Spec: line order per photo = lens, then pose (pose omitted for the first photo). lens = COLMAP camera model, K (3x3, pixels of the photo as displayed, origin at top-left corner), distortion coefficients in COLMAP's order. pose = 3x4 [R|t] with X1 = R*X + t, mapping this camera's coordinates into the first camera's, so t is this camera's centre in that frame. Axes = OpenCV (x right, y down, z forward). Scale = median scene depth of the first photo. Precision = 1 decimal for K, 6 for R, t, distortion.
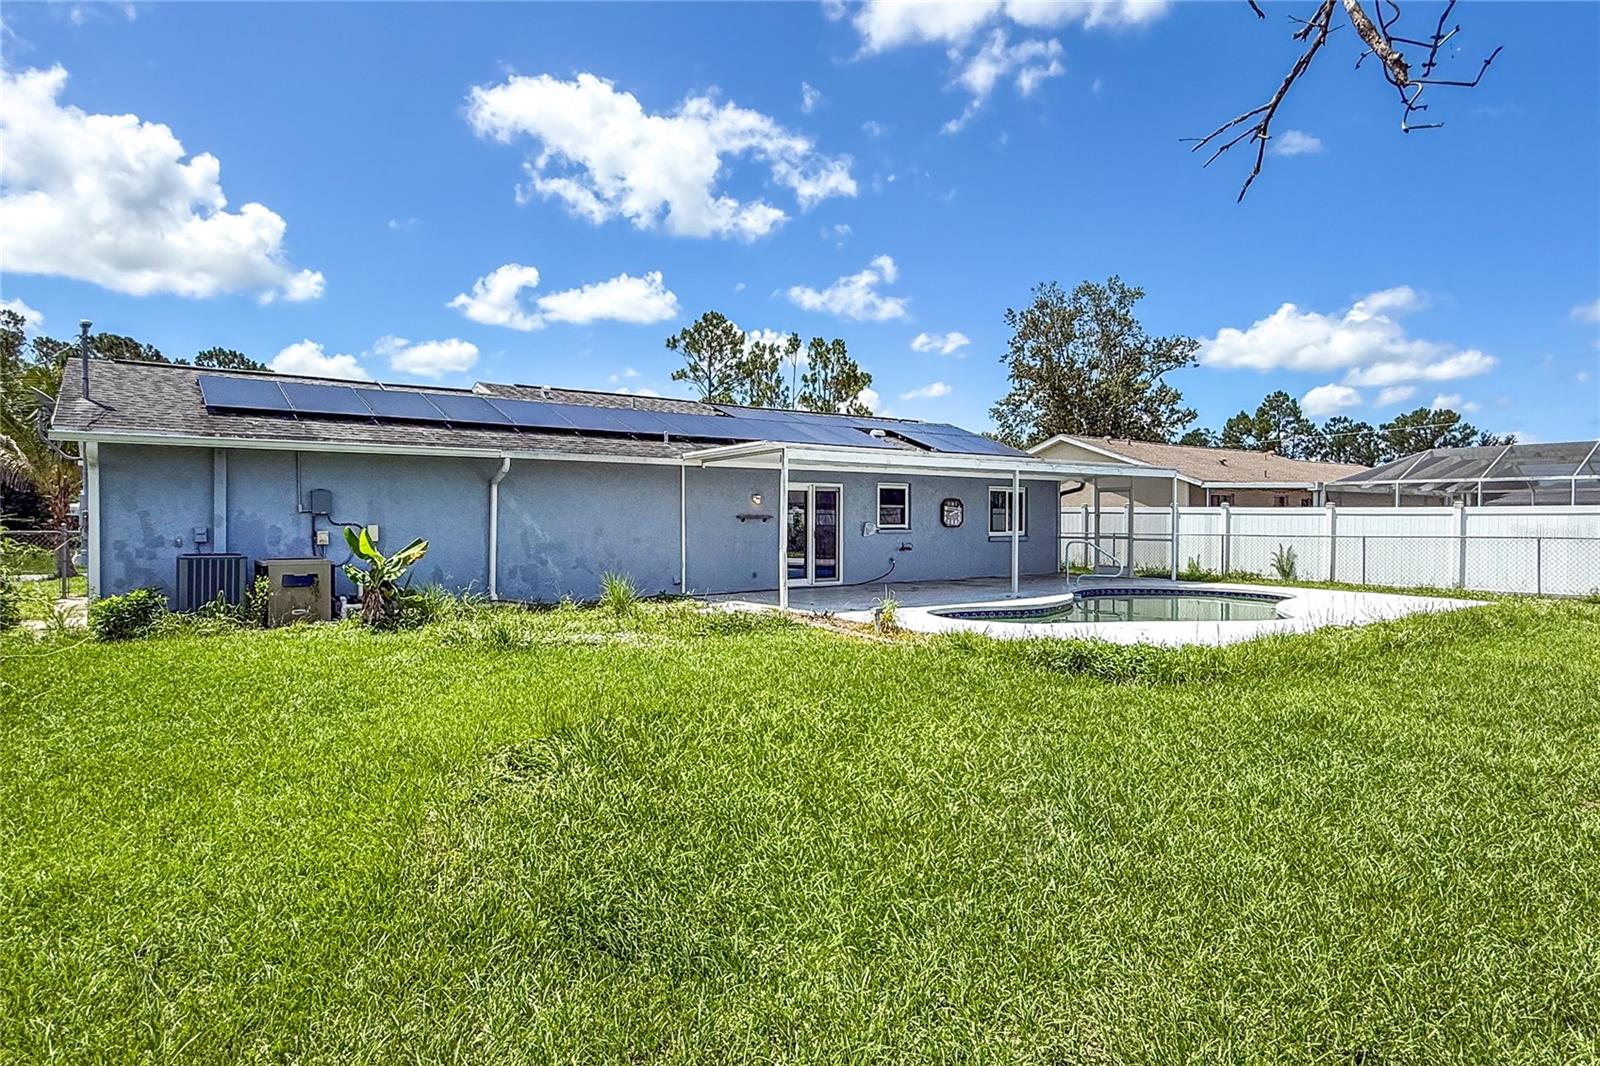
lens RADIAL K [[909.5, 0, 807.2], [0, 909.5, 516.5], [0, 0, 1]] dist [-0.006140, -0.003532]
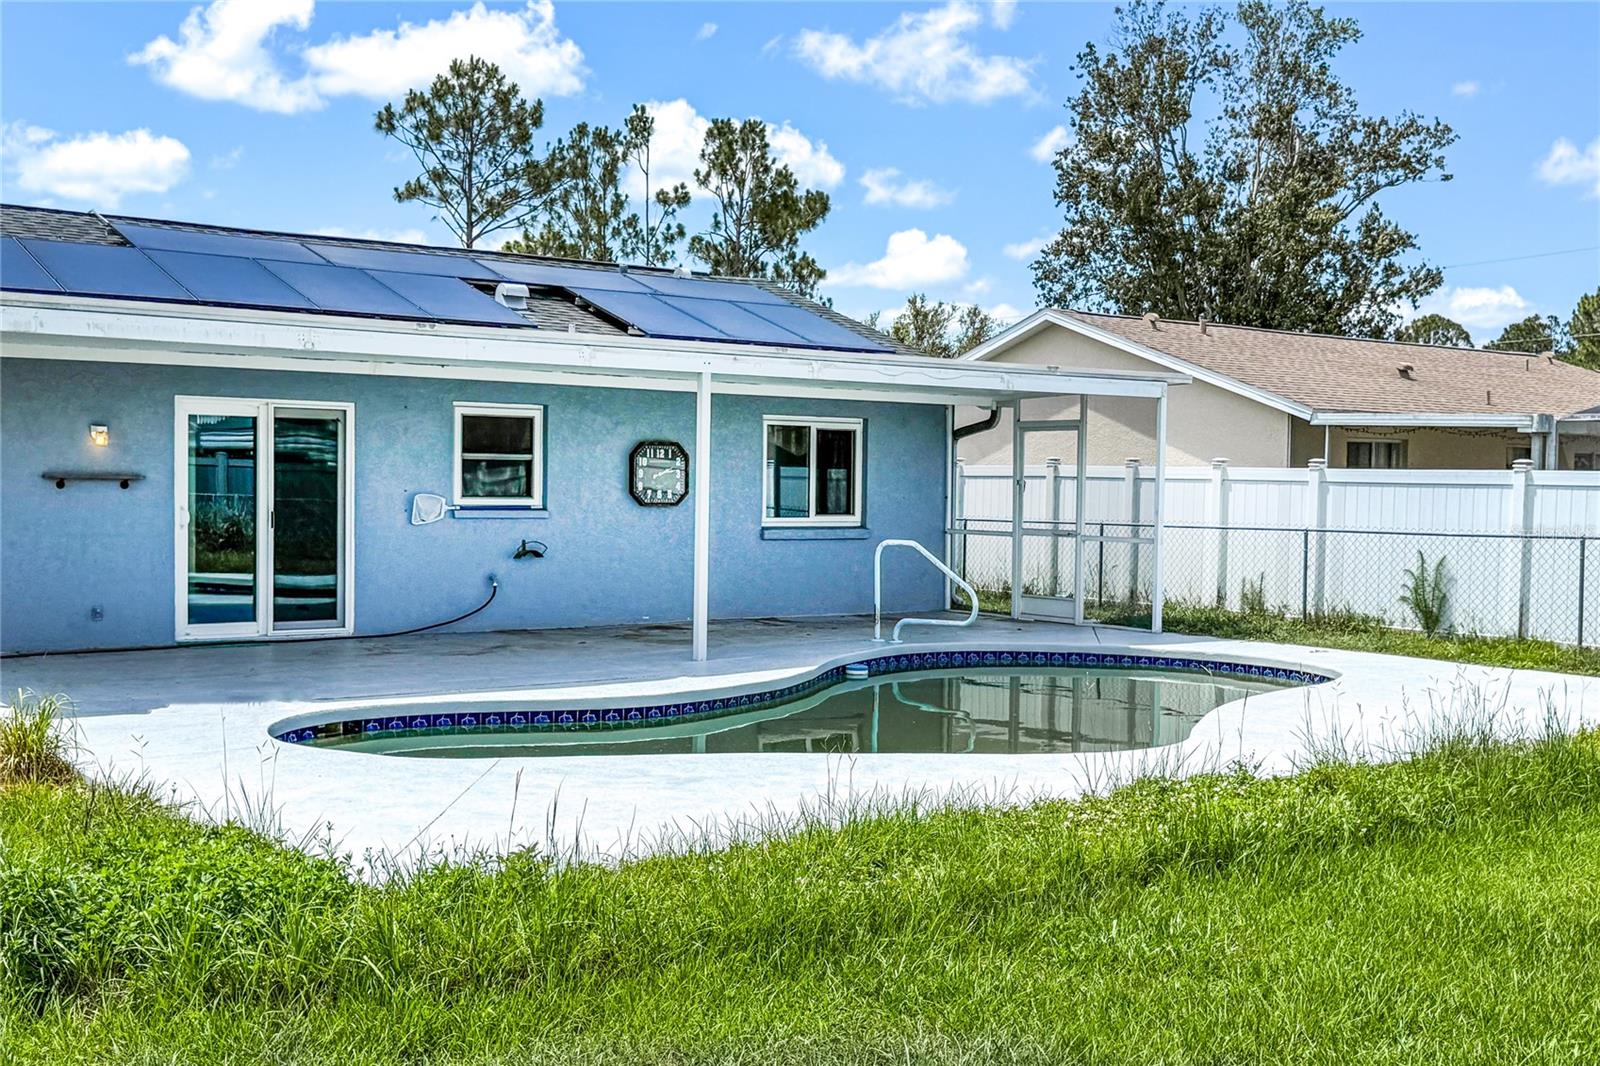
lens RADIAL K [[1762.3, 0, 845.5], [0, 1762.3, 545.7], [0, 0, 1]] dist [0.007089, 0.000000]
pose [[0.999938, 0.010706, -0.003207, 0.233552], [-0.010592, 0.999376, 0.033691, 0.001108], [0.003566, -0.033655, 0.999427, 0.134091]]
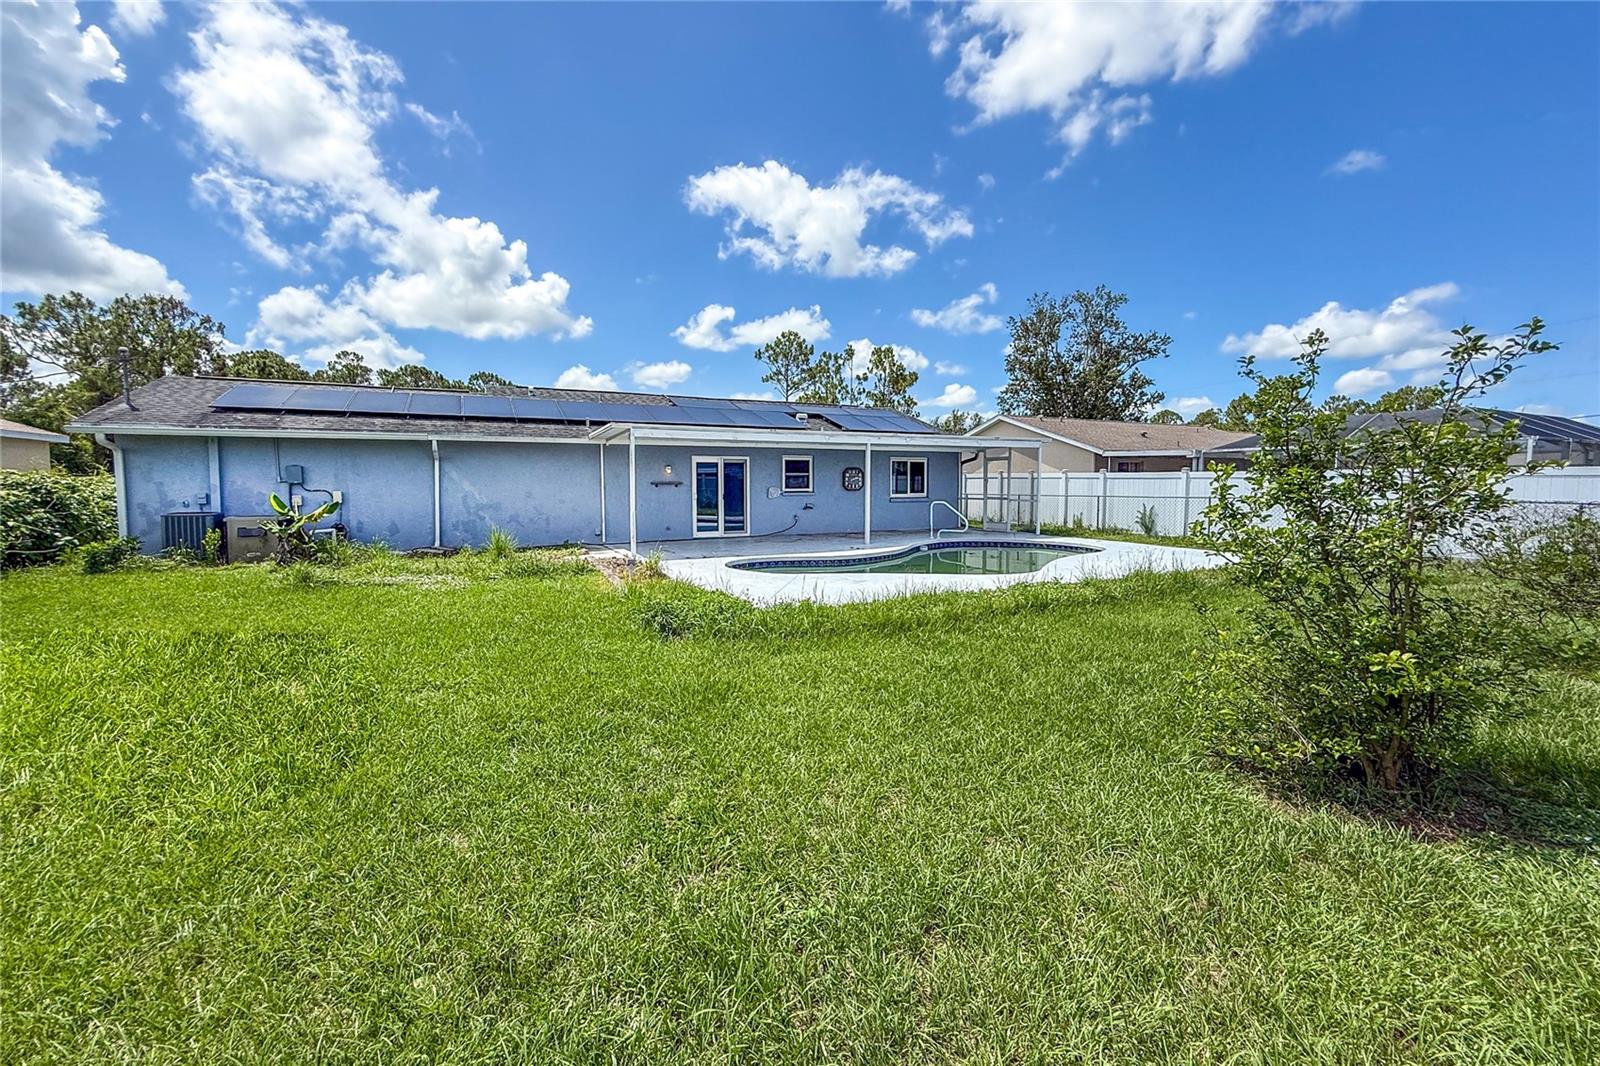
lens RADIAL K [[658.5, 0, 802.8], [0, 658.5, 529.9], [0, 0, 1]] dist [-0.001432, -0.000119]
pose [[0.981850, 0.007654, -0.189504, 0.242958], [0.005648, 0.997562, 0.069552, 0.002006], [0.189575, -0.069360, 0.979413, 0.088742]]
